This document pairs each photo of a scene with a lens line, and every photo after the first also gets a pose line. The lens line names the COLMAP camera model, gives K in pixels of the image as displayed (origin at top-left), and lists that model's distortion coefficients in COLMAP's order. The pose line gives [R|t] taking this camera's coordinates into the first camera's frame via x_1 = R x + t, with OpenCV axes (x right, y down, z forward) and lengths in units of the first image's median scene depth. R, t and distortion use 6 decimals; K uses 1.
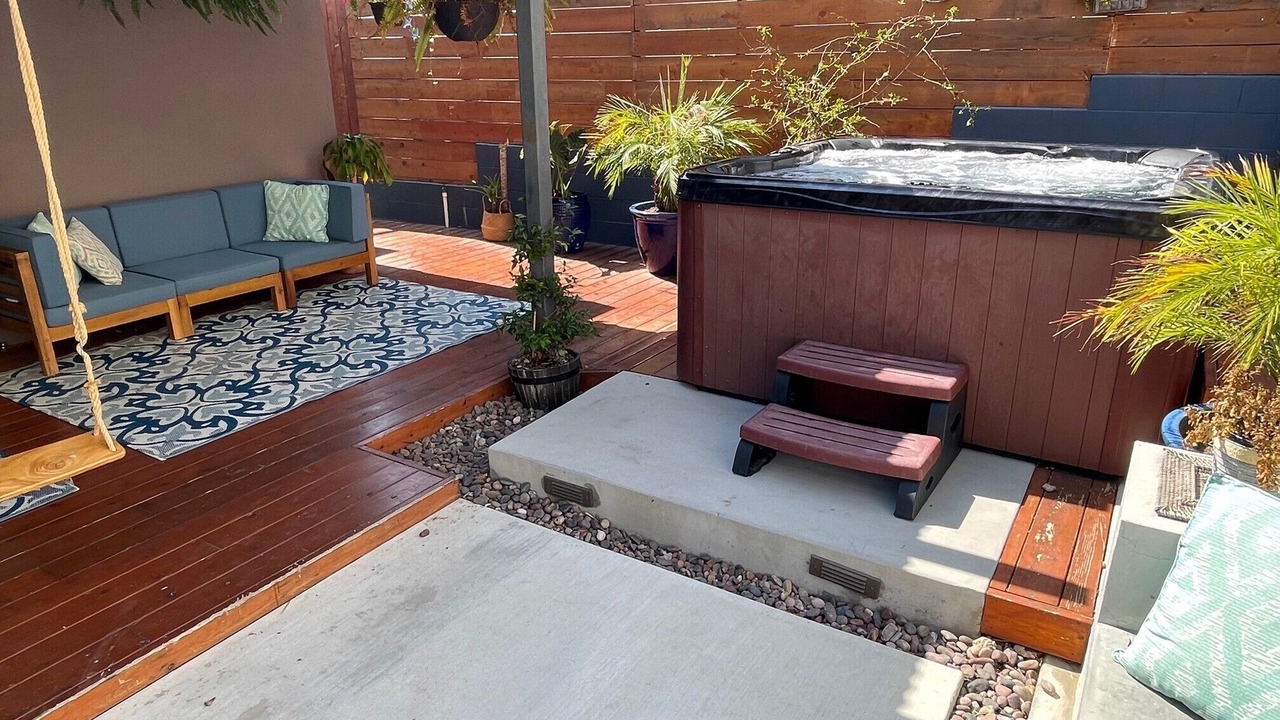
lens RADIAL K [[852.1, 0, 638.5], [0, 852.1, 358.0], [0, 0, 1]] dist [-0.001726, -0.003832]
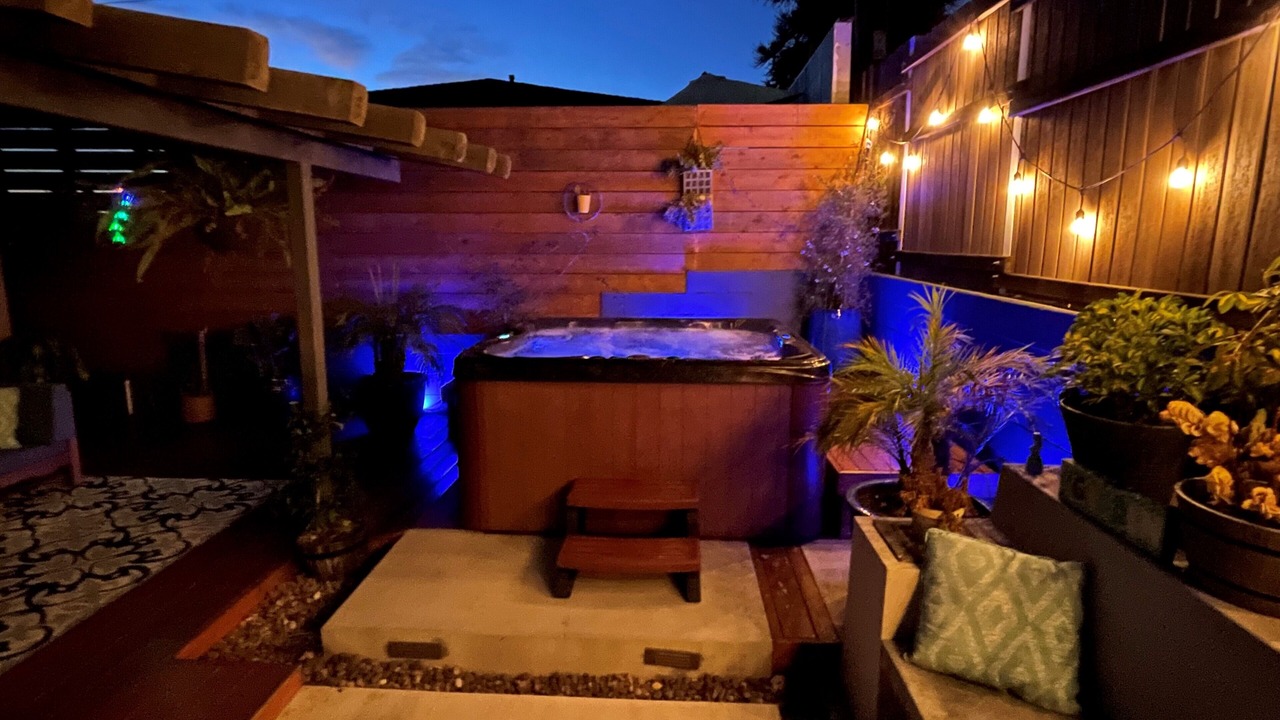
lens RADIAL K [[698.8, 0, 640.9], [0, 698.8, 360.8], [0, 0, 1]] dist [-0.012963, 0.002202]
pose [[0.865899, -0.068901, 0.495450, -0.246726], [0.151045, 0.980249, -0.127662, -0.050264], [-0.476869, 0.185378, 0.859204, 0.020358]]
